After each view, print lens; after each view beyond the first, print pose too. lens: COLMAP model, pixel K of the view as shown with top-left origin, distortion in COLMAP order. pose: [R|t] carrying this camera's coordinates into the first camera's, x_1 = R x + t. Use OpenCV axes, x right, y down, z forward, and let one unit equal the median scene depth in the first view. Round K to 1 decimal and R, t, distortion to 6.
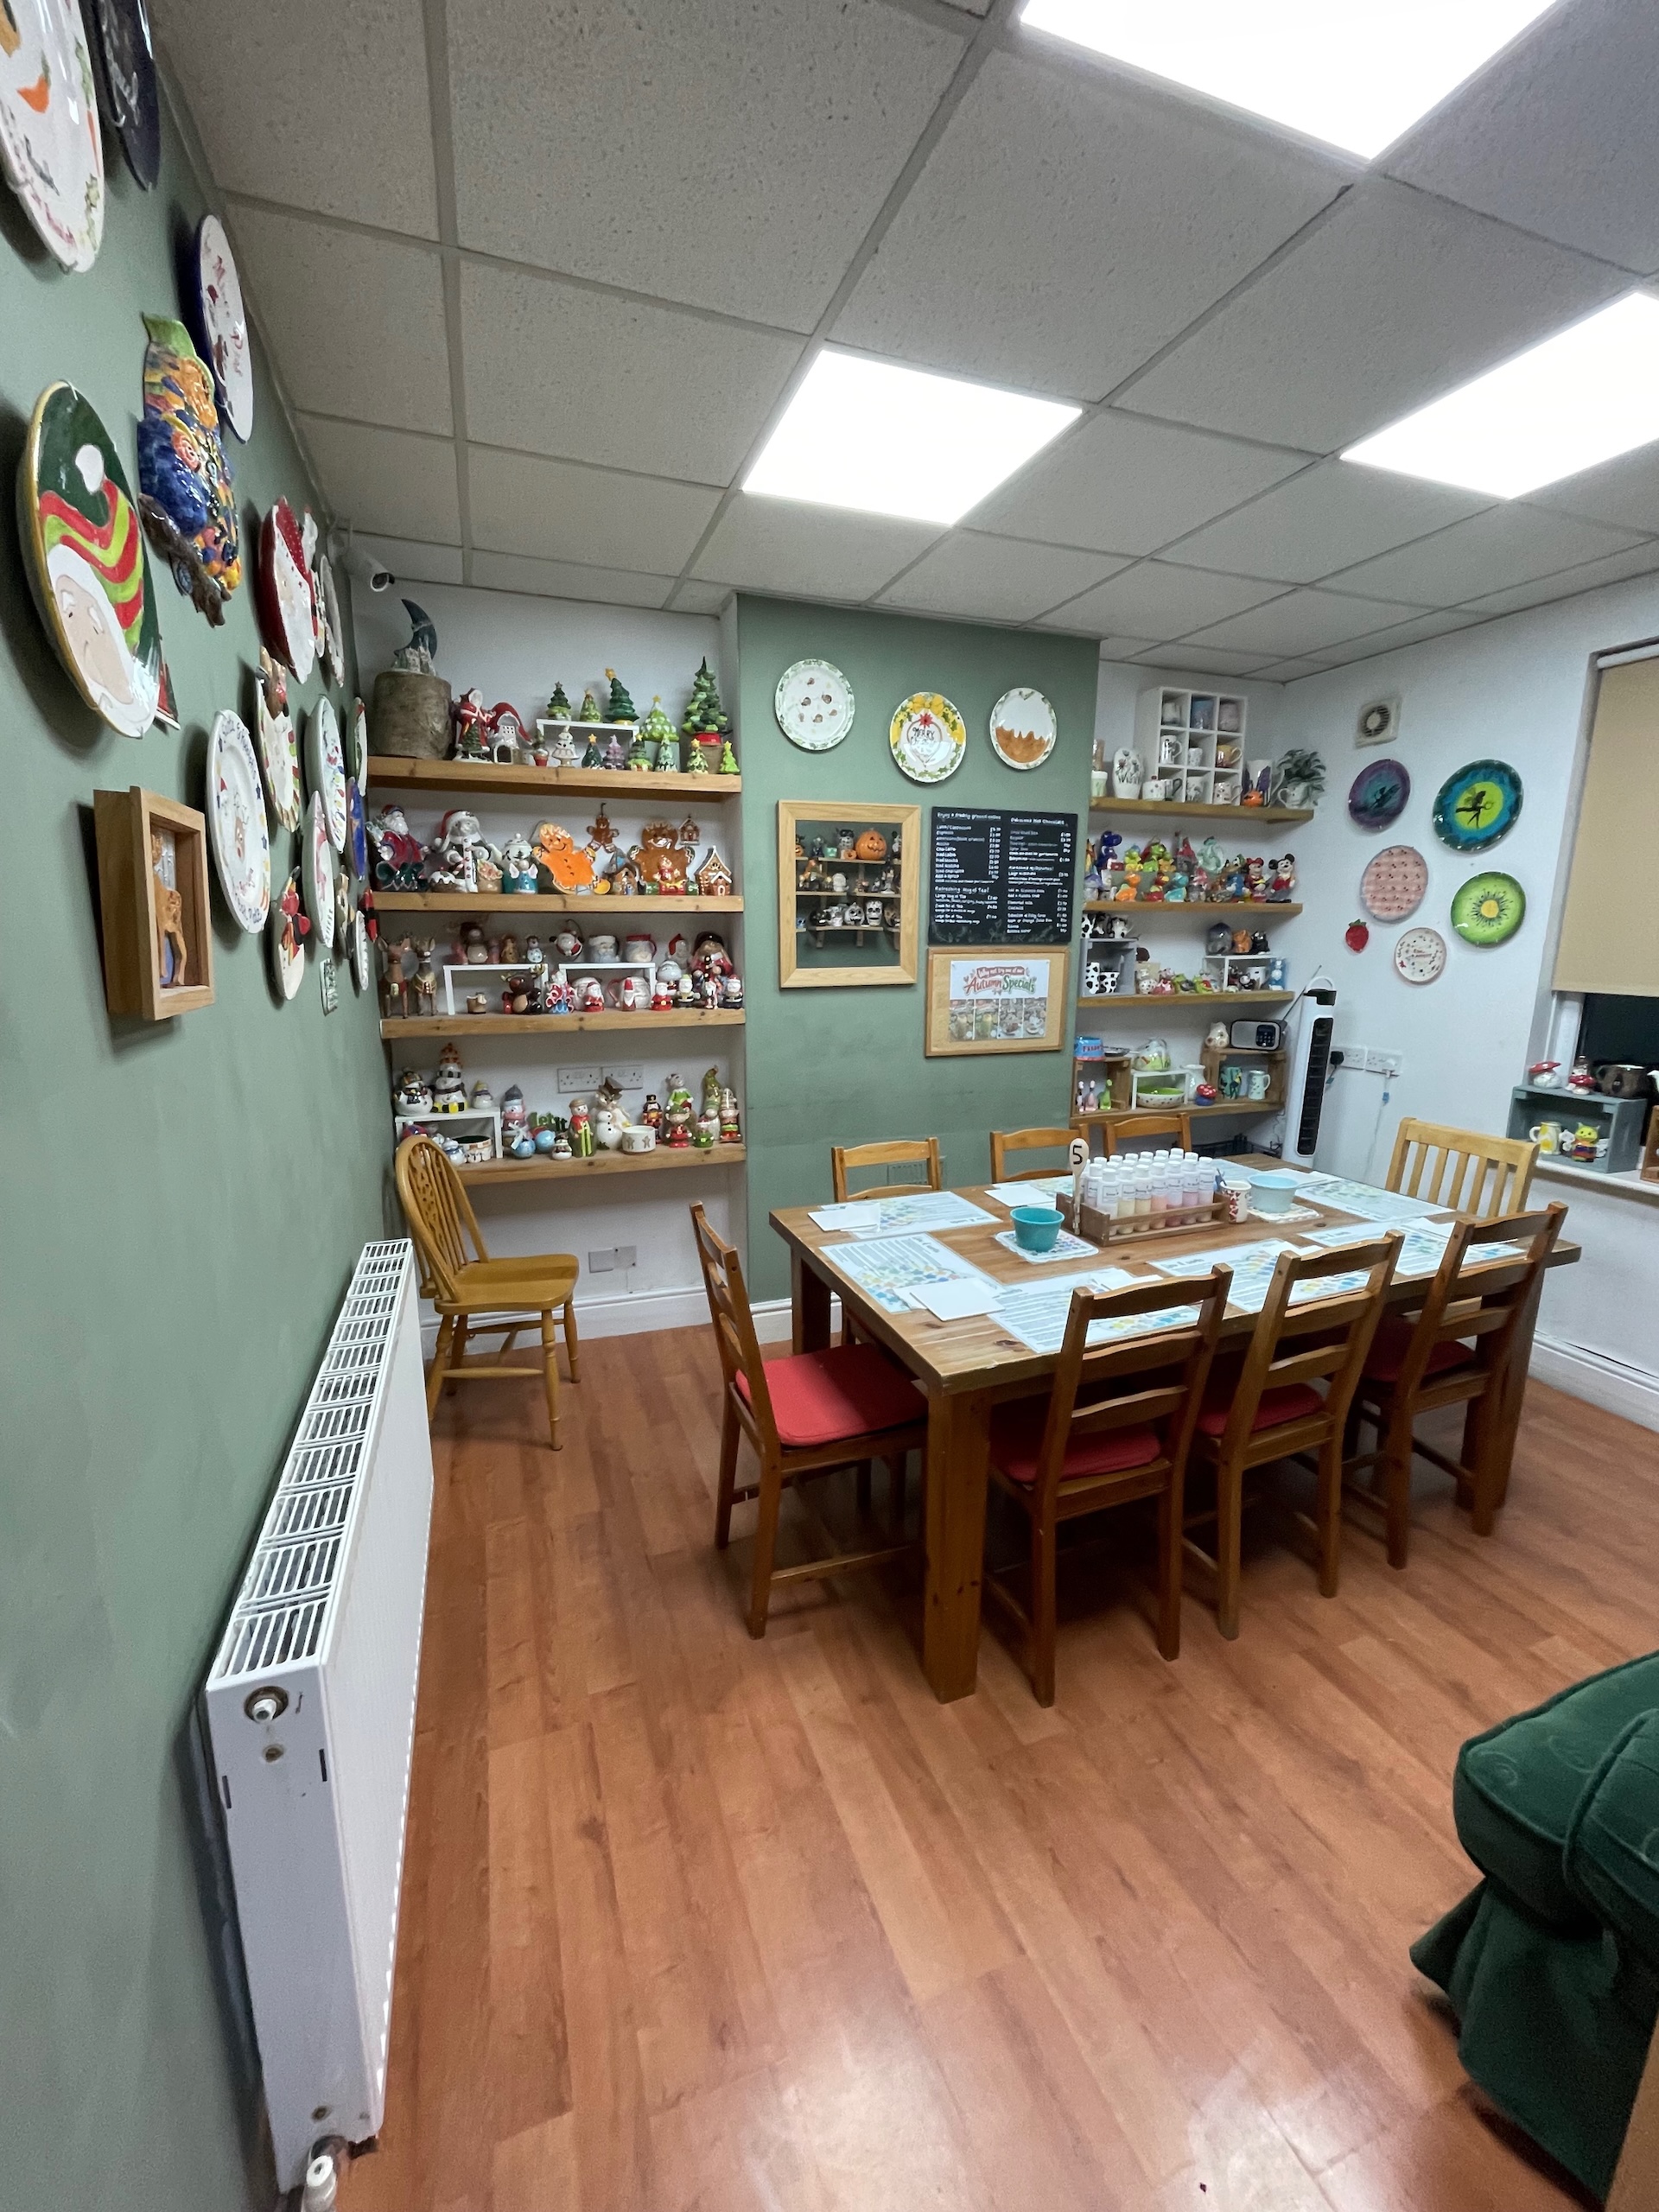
lens RADIAL K [[902.1, 0, 829.9], [0, 902.1, 1109.7], [0, 0, 1]] dist [-0.000609, -0.001007]
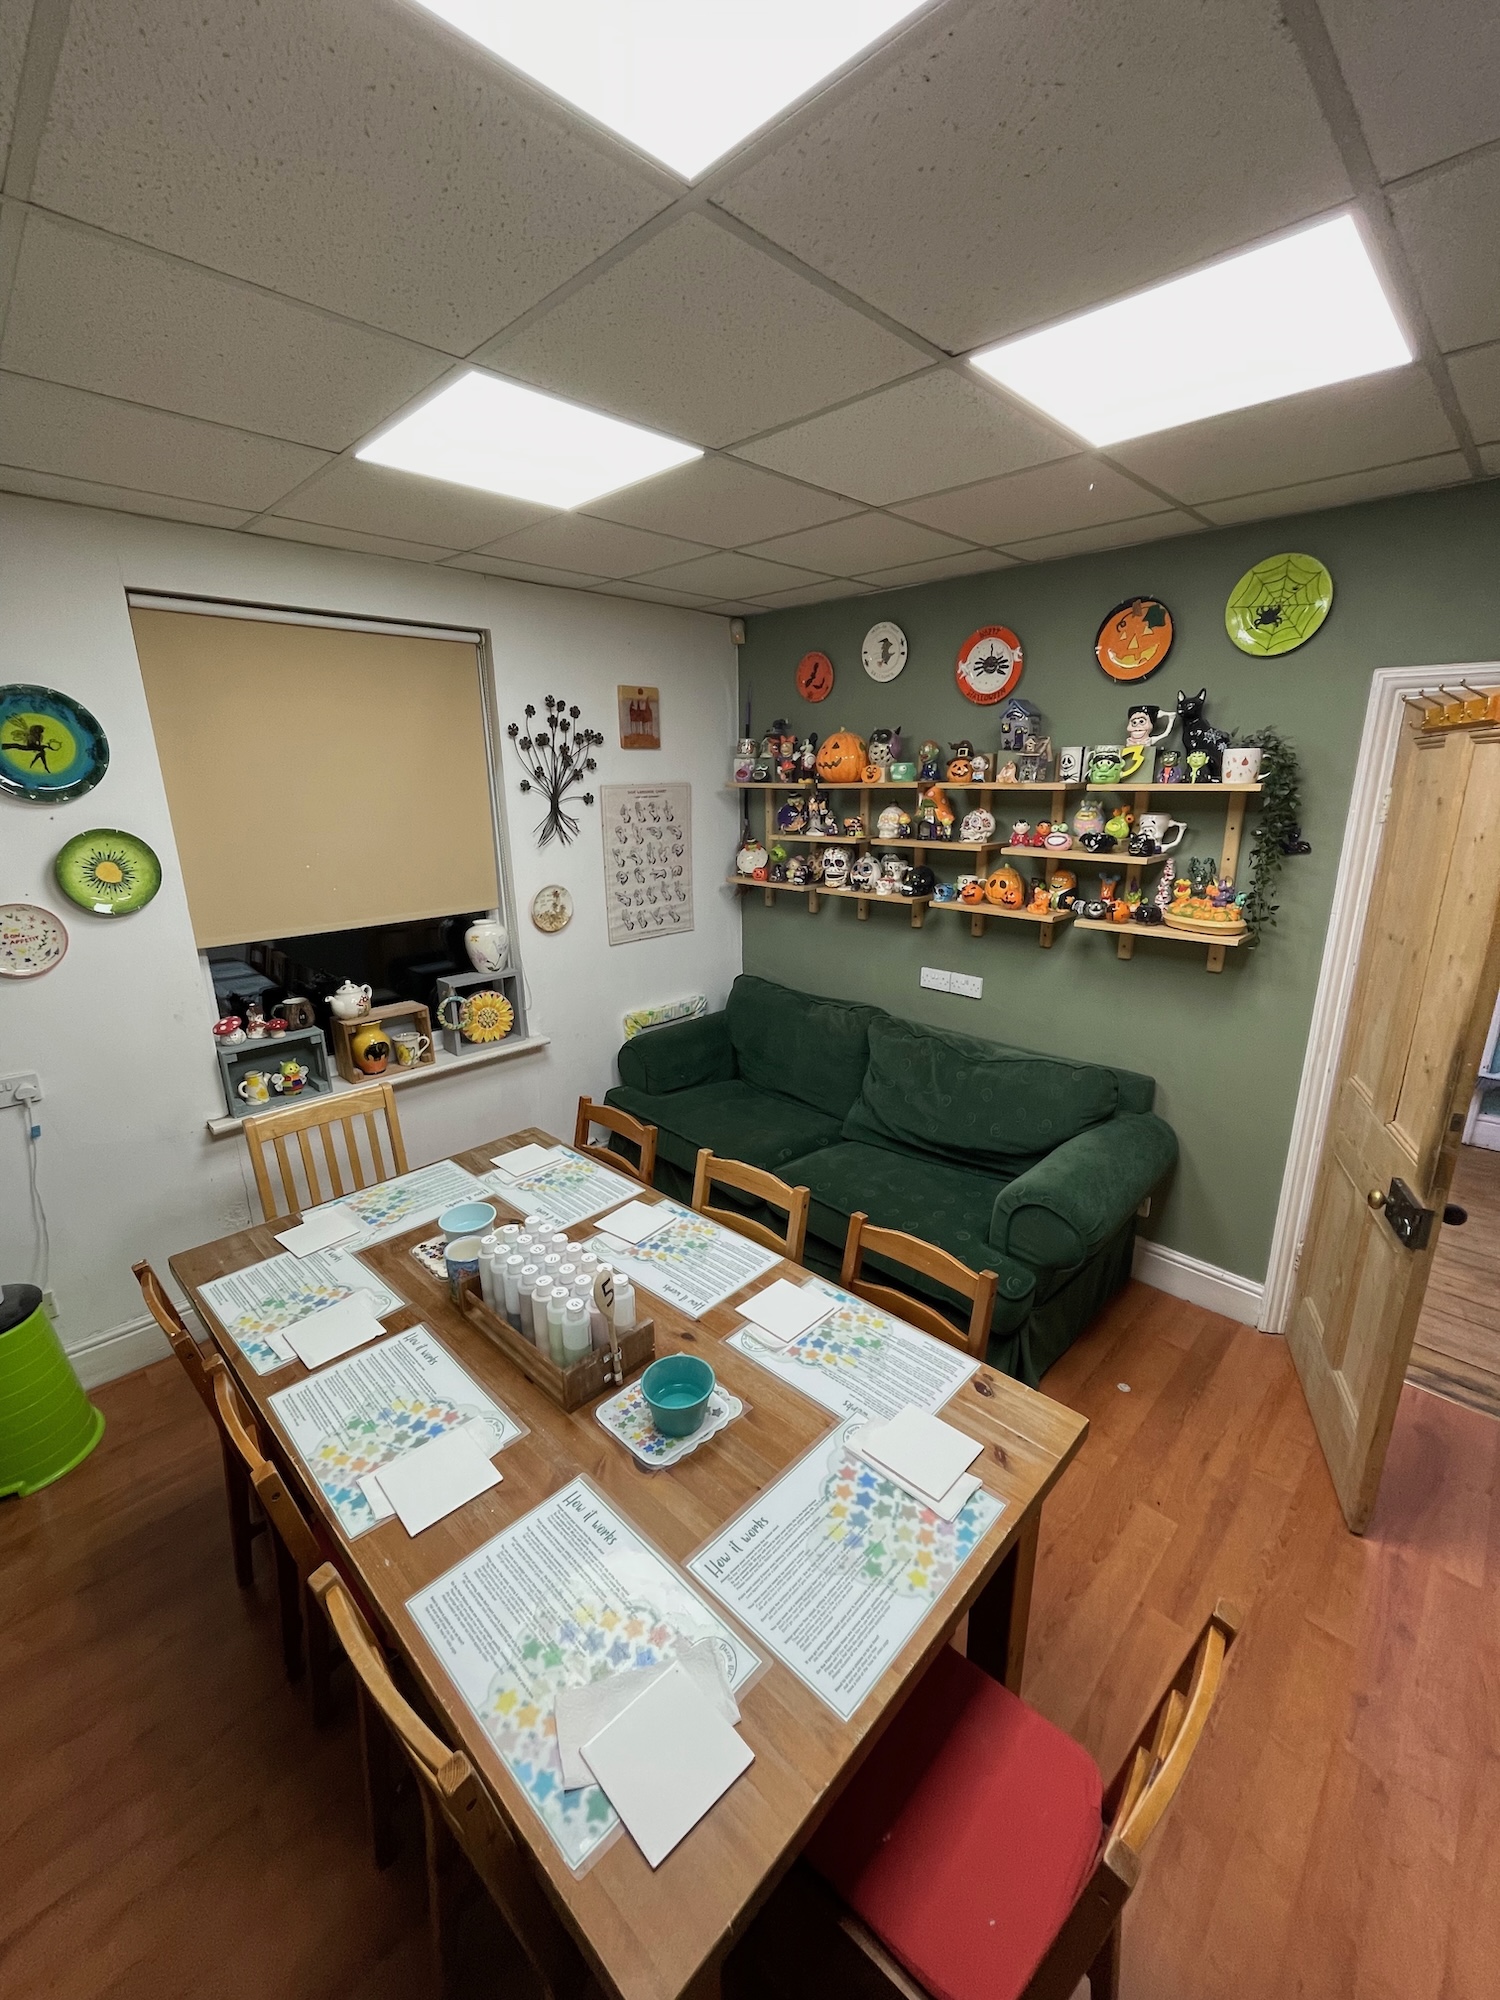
lens RADIAL K [[815.6, 0, 747.7], [0, 815.6, 995.8], [0, 0, 1]] dist [-0.000609, -0.001007]
pose [[-0.417933, -0.240858, 0.875968, -0.218278], [0.189582, 0.919864, 0.343379, -0.287356], [-0.888477, 0.309577, -0.338779, 0.833541]]
